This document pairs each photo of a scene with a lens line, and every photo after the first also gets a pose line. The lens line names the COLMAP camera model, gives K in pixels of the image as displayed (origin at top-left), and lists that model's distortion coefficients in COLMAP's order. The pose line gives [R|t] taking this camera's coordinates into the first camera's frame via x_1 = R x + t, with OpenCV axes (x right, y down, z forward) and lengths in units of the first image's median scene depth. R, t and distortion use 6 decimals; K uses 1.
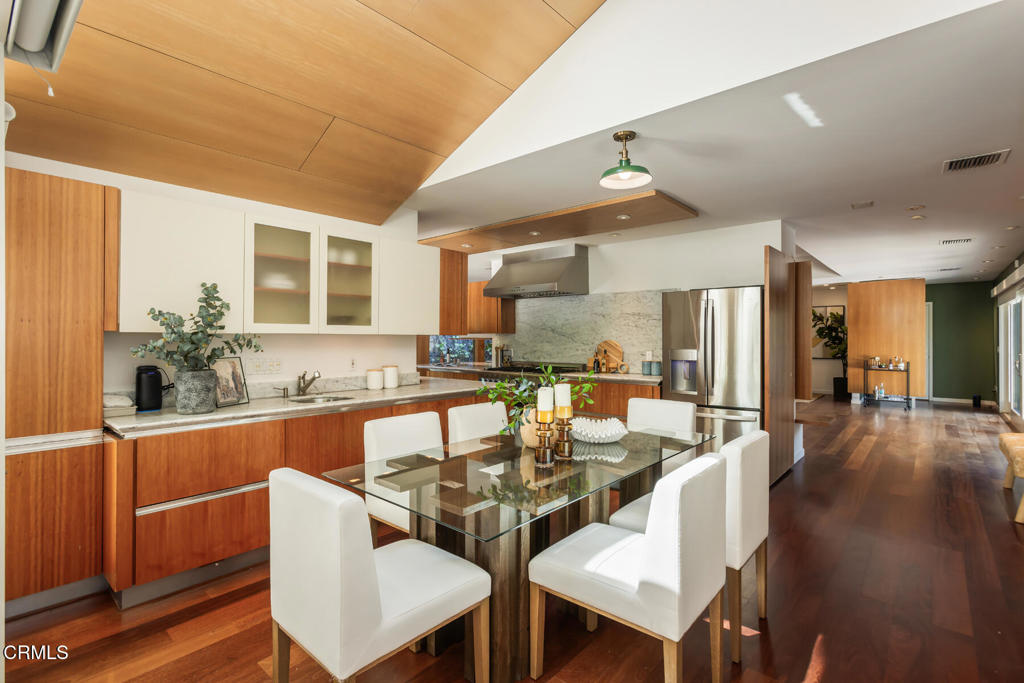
lens RADIAL K [[489.3, 0, 512.0], [0, 489.3, 341.5], [0, 0, 1]] dist [0.001030, 0.000593]
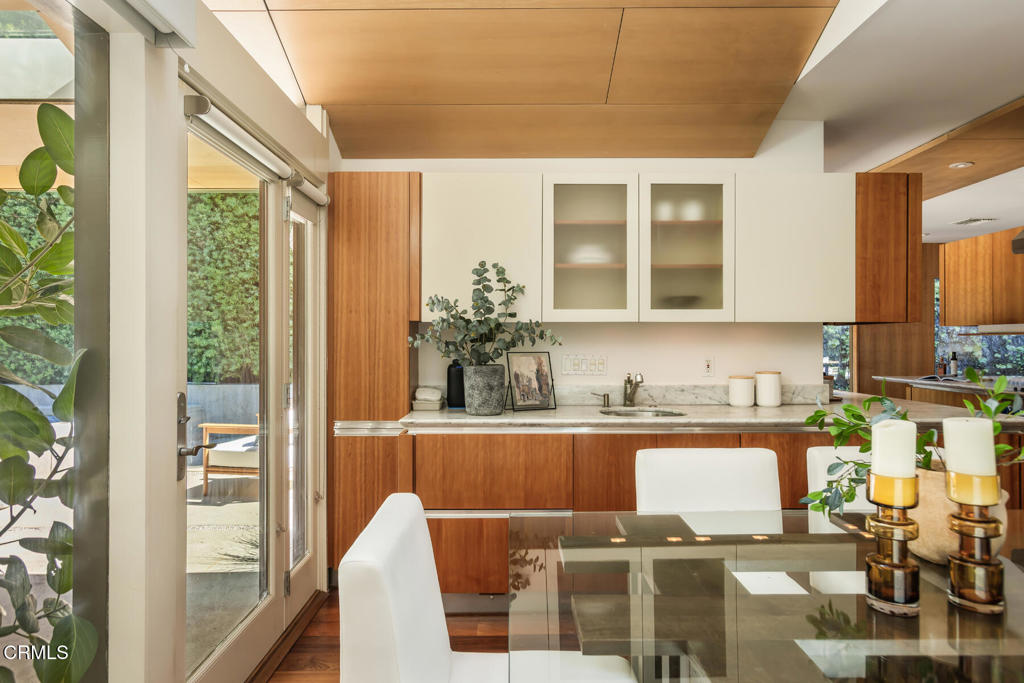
lens RADIAL K [[612.8, 0, 512.0], [0, 612.8, 341.5], [0, 0, 1]] dist [0.000468, 0.000163]
pose [[0.662972, -0.000550, -0.748644, 0.162479], [-0.003865, 0.999984, -0.004158, 0.018091], [0.748634, 0.005650, 0.662959, 0.262611]]
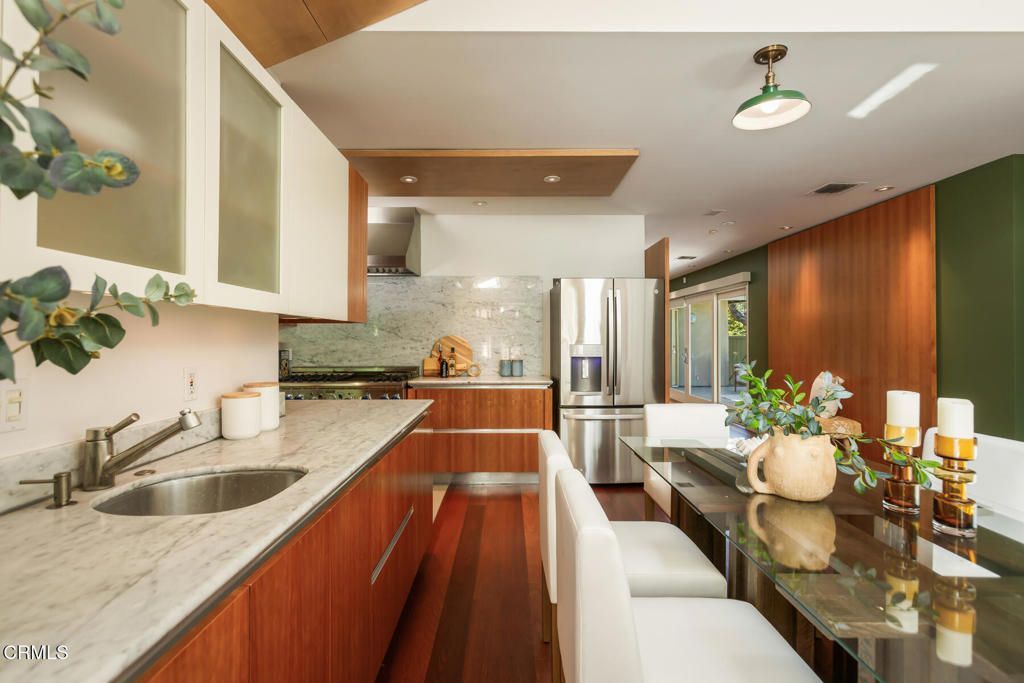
lens RADIAL K [[494.3, 0, 512.0], [0, 494.3, 341.5], [0, 0, 1]] dist [-0.000630, 0.000279]
pose [[0.752992, -0.002353, 0.658026, -0.467672], [0.001529, 0.999997, 0.001826, 0.010393], [-0.658028, -0.000369, 0.752993, 0.591555]]
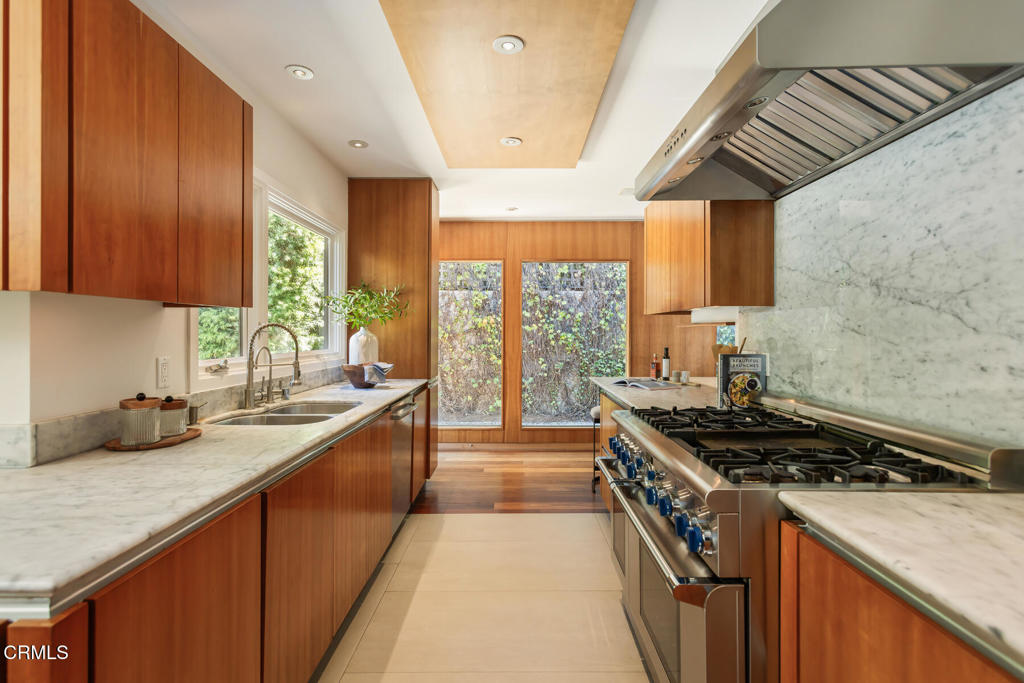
lens RADIAL K [[503.6, 0, 512.0], [0, 503.6, 341.5], [0, 0, 1]] dist [-0.001056, -0.000367]
pose [[0.651786, 0.017250, -0.758207, 0.314050], [-0.006939, 0.999835, 0.016782, 0.007281], [0.758371, -0.005678, 0.651798, 1.365833]]
